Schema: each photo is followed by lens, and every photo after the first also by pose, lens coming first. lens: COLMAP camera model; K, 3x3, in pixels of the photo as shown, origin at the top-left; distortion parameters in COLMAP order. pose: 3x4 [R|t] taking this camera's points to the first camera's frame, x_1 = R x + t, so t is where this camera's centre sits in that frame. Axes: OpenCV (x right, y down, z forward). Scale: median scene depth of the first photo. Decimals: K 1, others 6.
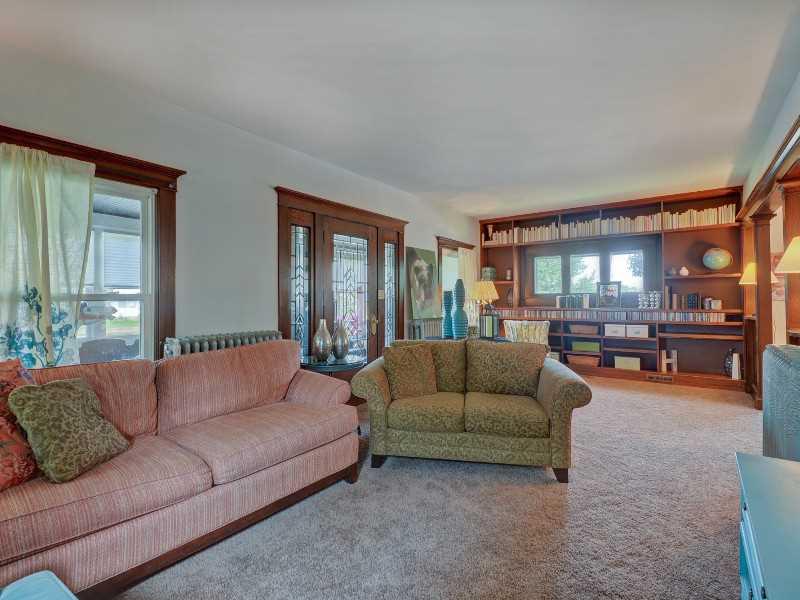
lens RADIAL K [[377.8, 0, 393.4], [0, 377.8, 300.7], [0, 0, 1]] dist [0.001494, -0.000775]
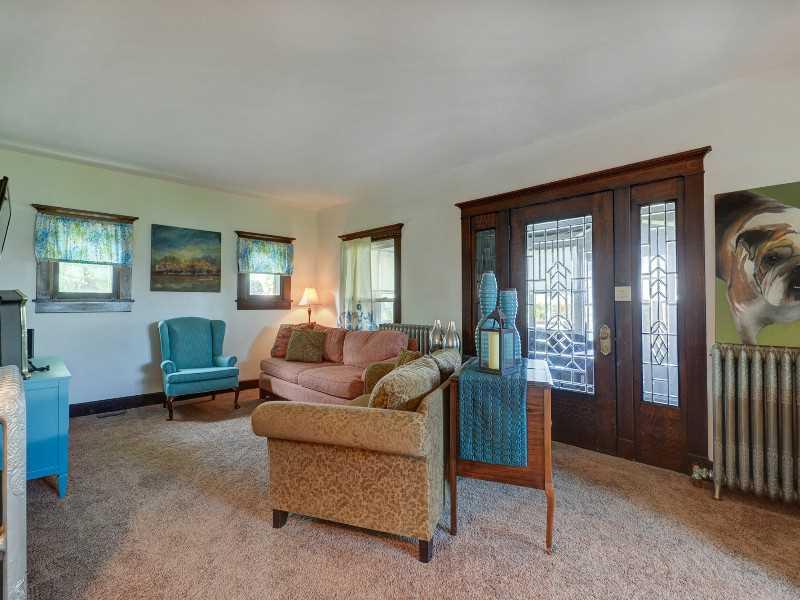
lens RADIAL K [[383.3, 0, 400.0], [0, 383.3, 300.0], [0, 0, 1]] dist [0.026042, 0.000184]
pose [[-0.137799, -0.001595, -0.990459, 0.751397], [-0.003177, 0.999994, -0.001169, -0.004978], [0.990455, 0.002985, -0.137803, 0.848341]]
